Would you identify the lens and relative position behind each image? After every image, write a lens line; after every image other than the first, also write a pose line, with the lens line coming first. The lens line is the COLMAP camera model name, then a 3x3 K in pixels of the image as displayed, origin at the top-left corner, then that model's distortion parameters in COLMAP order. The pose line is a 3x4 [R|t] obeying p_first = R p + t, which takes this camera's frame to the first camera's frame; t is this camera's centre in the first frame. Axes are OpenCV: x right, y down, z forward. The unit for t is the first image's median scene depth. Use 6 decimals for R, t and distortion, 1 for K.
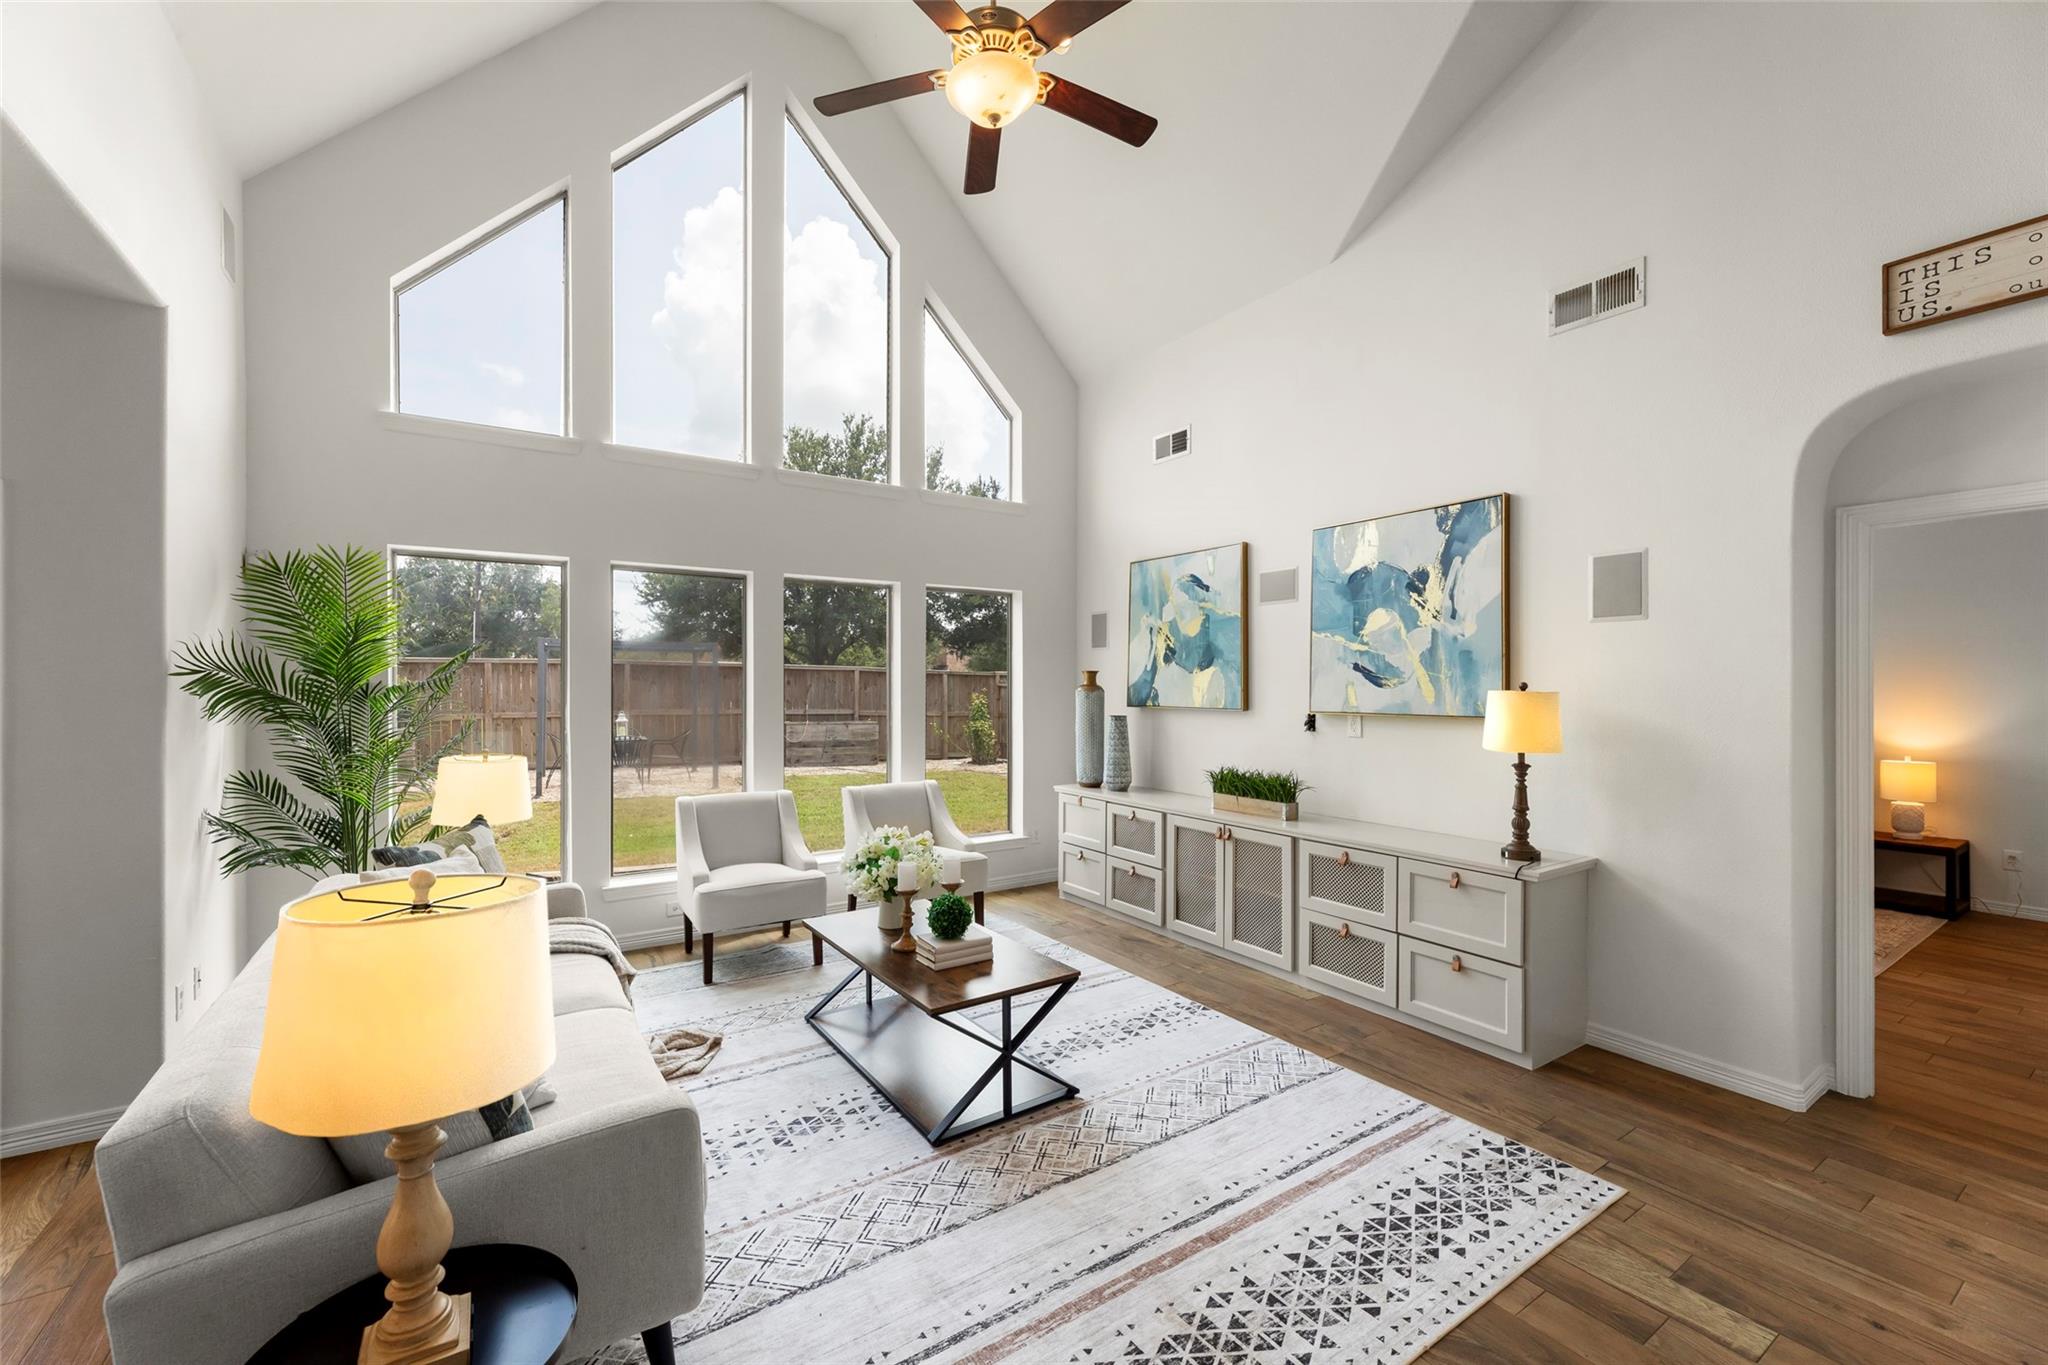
lens RADIAL K [[831.1, 0, 1006.9], [0, 831.1, 678.0], [0, 0, 1]] dist [0.002653, 0.000290]
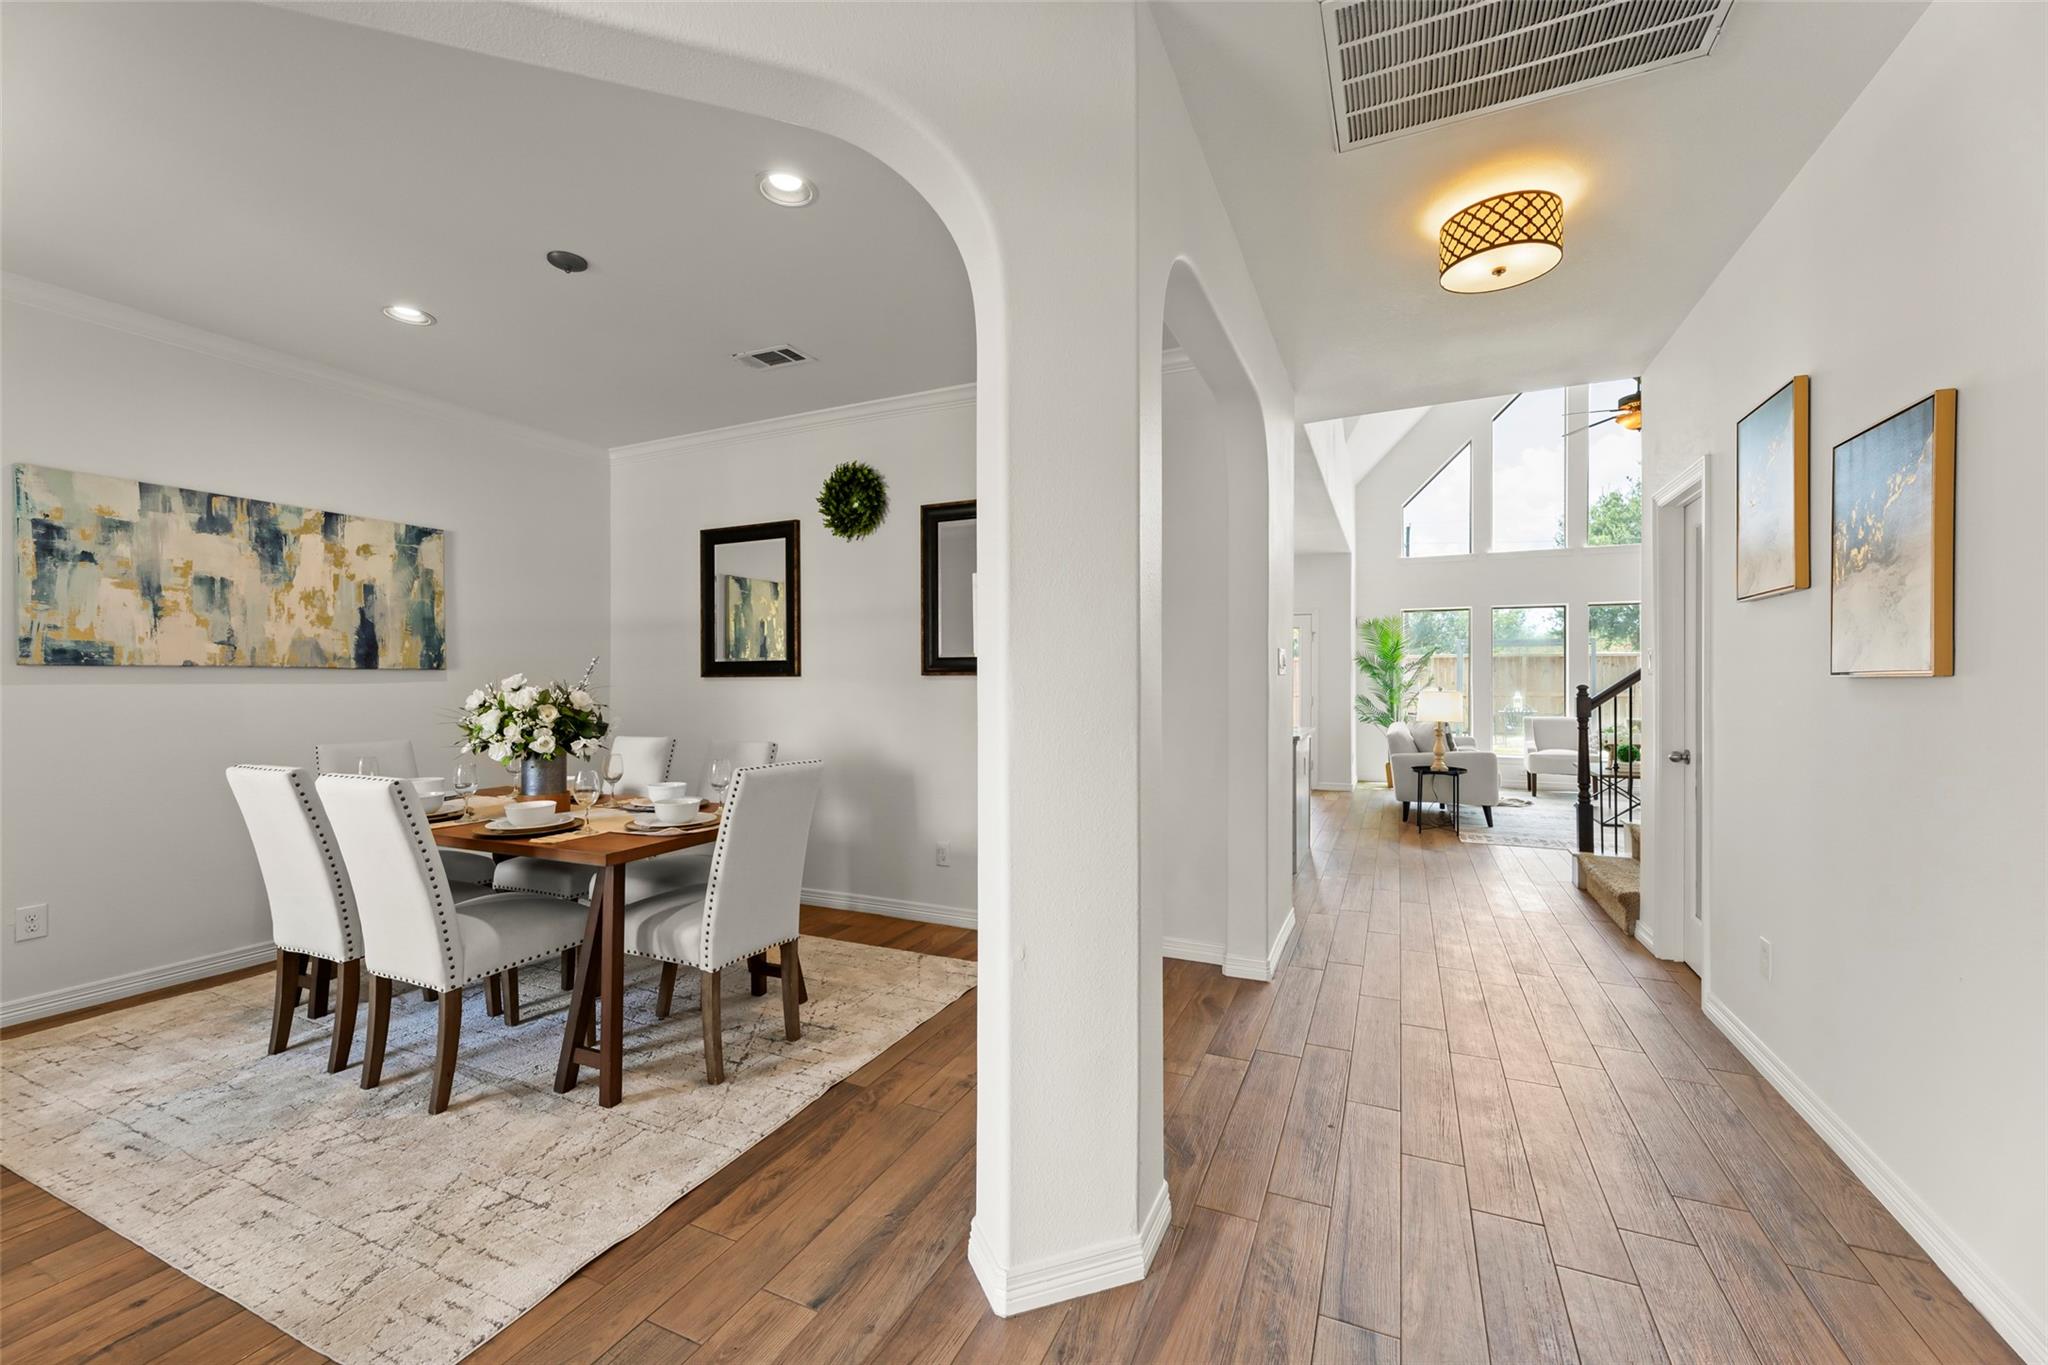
lens RADIAL K [[831.1, 0, 1012.6], [0, 831.1, 687.8], [0, 0, 1]] dist [0.002653, 0.000290]
pose [[0.532896, 0.005322, -0.846164, 0.873747], [0.006944, 0.999919, 0.010662, 0.050111], [0.846152, -0.011558, 0.532816, -1.531275]]
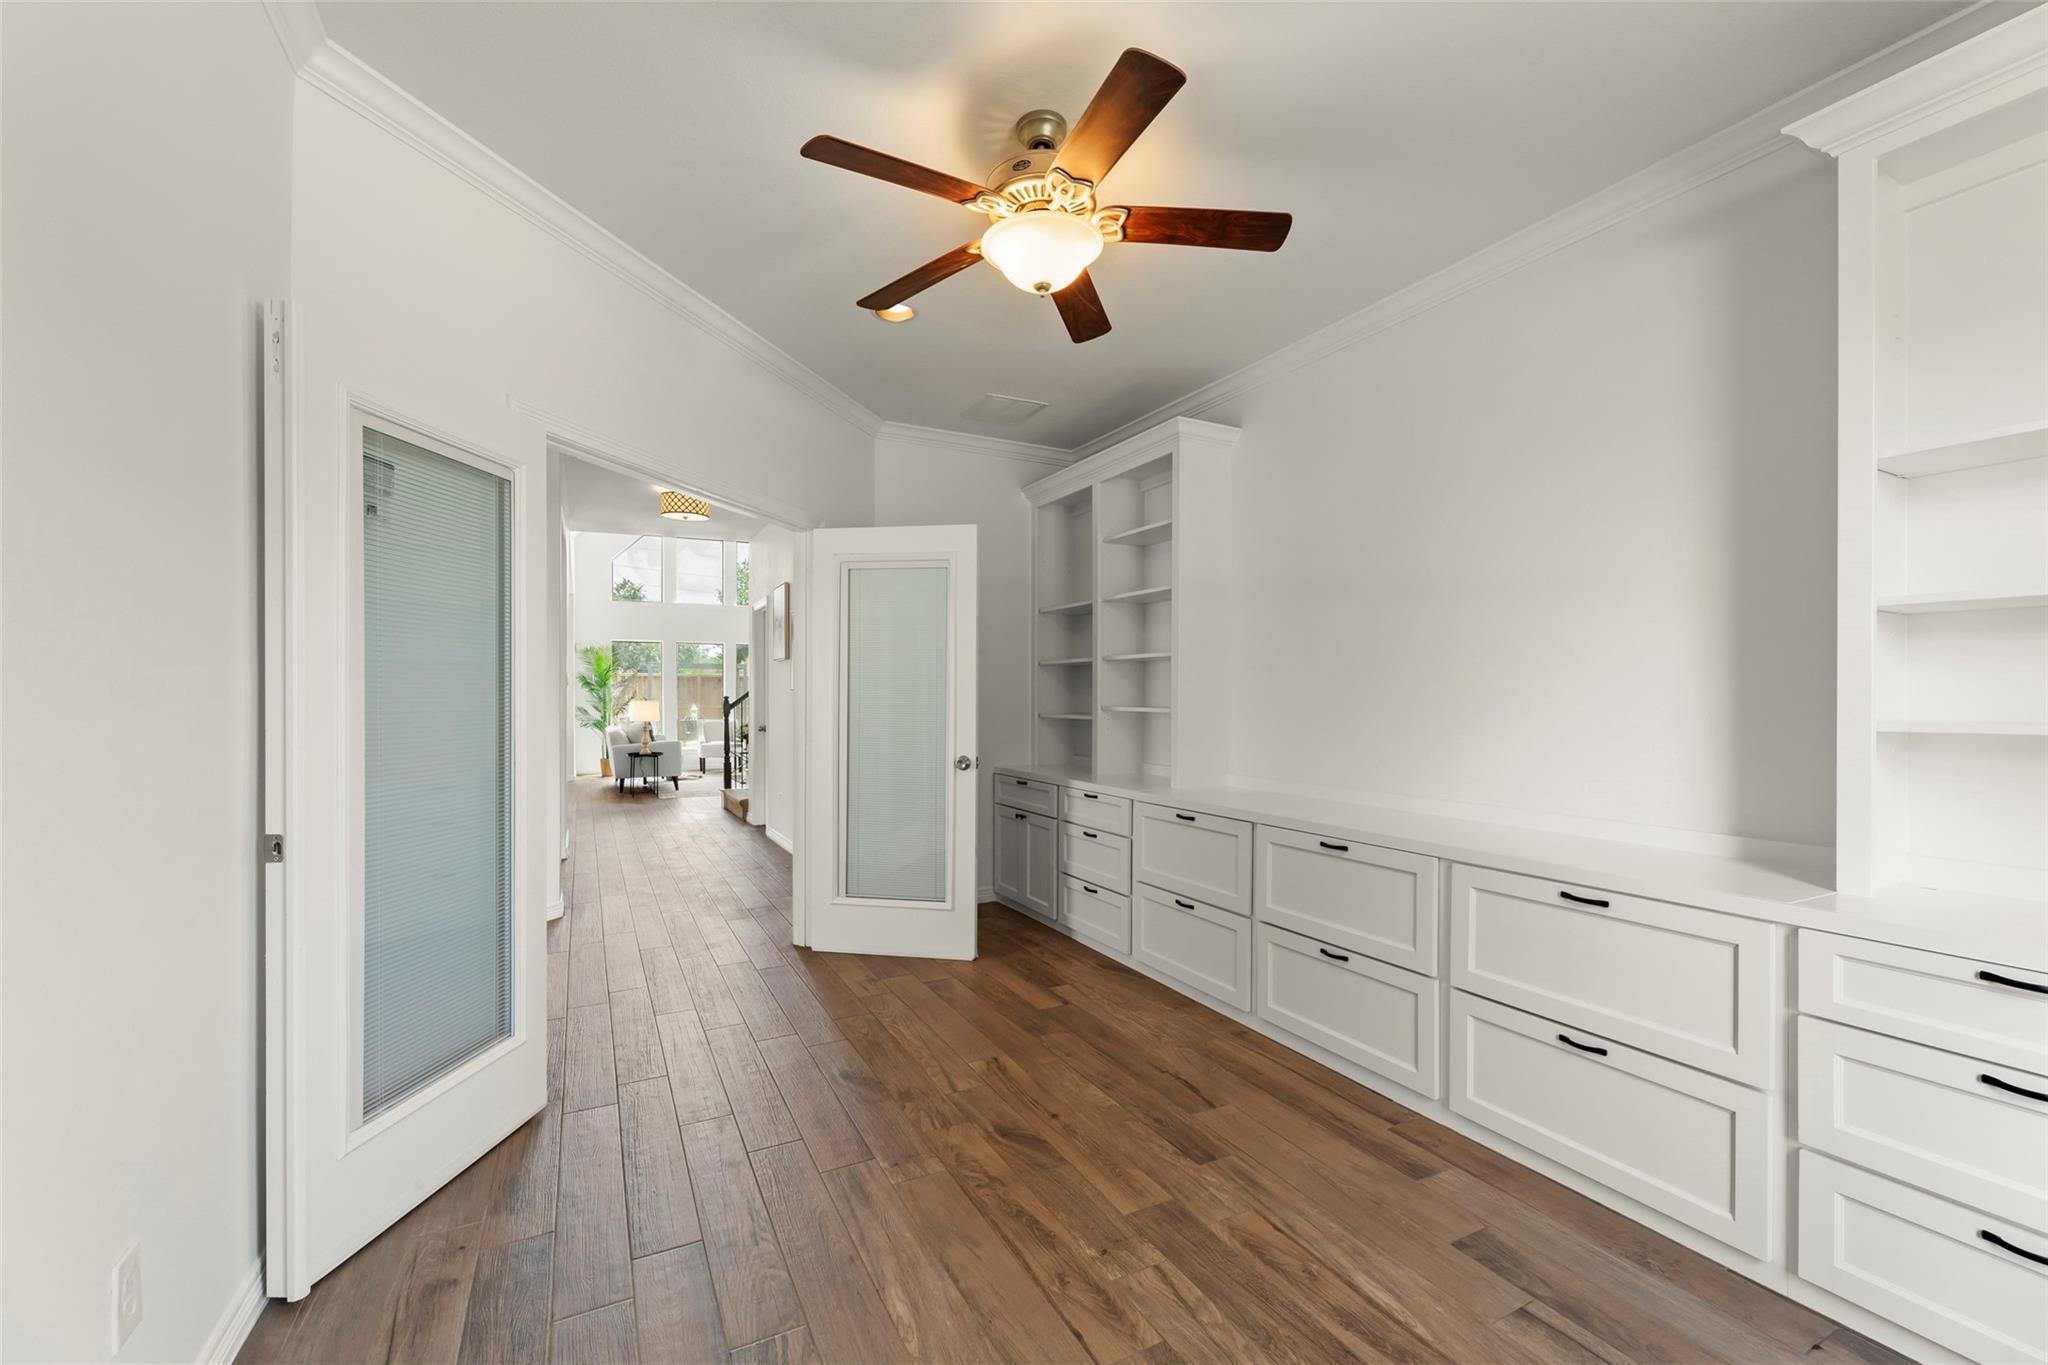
lens RADIAL K [[831.1, 0, 1017.1], [0, 831.1, 697.3], [0, 0, 1]] dist [0.002653, 0.000290]
pose [[0.995683, 0.000994, -0.092811, 1.312106], [-0.000456, 0.999983, 0.005821, 0.053602], [0.092815, -0.005753, 0.995667, -2.400866]]
